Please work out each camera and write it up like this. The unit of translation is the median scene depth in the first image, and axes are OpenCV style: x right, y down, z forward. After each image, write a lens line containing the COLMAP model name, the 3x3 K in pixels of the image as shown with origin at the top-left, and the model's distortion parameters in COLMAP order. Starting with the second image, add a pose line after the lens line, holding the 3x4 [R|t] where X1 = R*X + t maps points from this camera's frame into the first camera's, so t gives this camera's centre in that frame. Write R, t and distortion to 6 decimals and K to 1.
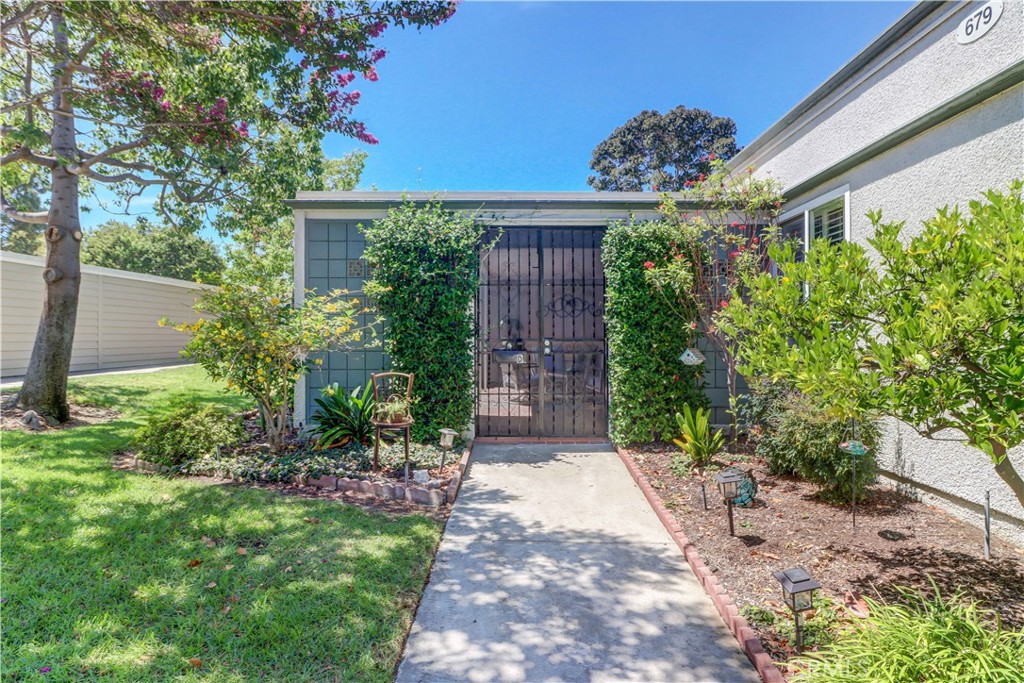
lens RADIAL K [[594.4, 0, 513.3], [0, 594.4, 336.9], [0, 0, 1]] dist [0.004554, 0.002024]
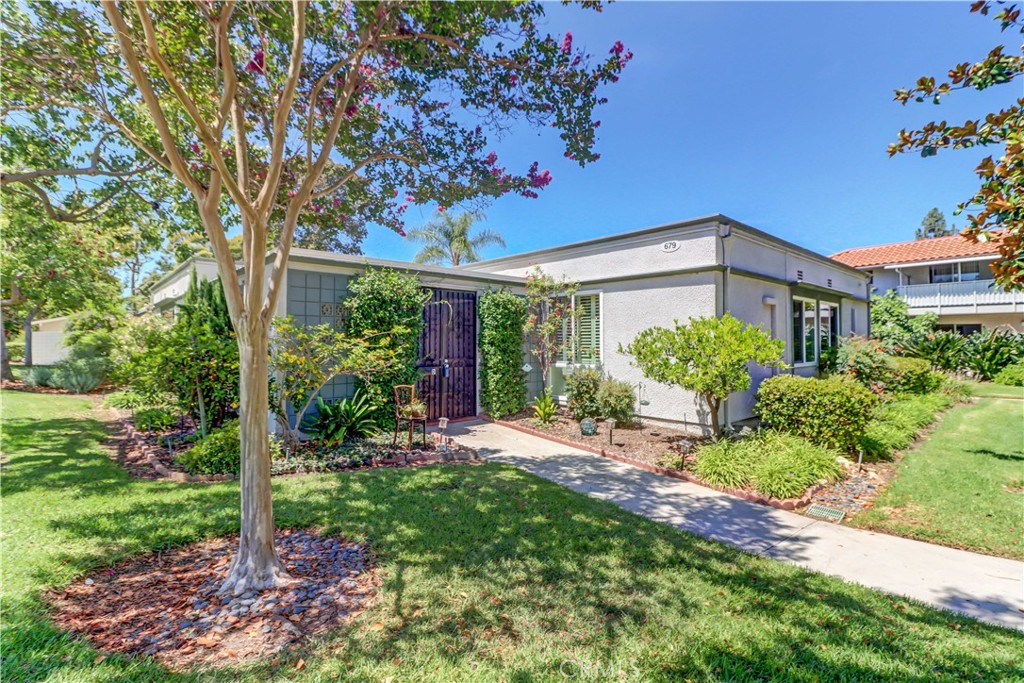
lens RADIAL K [[476.5, 0, 513.4], [0, 476.5, 342.6], [0, 0, 1]] dist [0.019191, -0.010274]
pose [[0.740906, -0.000160, 0.671609, -1.237576], [-0.006980, 0.999944, 0.007938, -0.092047], [-0.671572, -0.010569, 0.740864, -0.155468]]
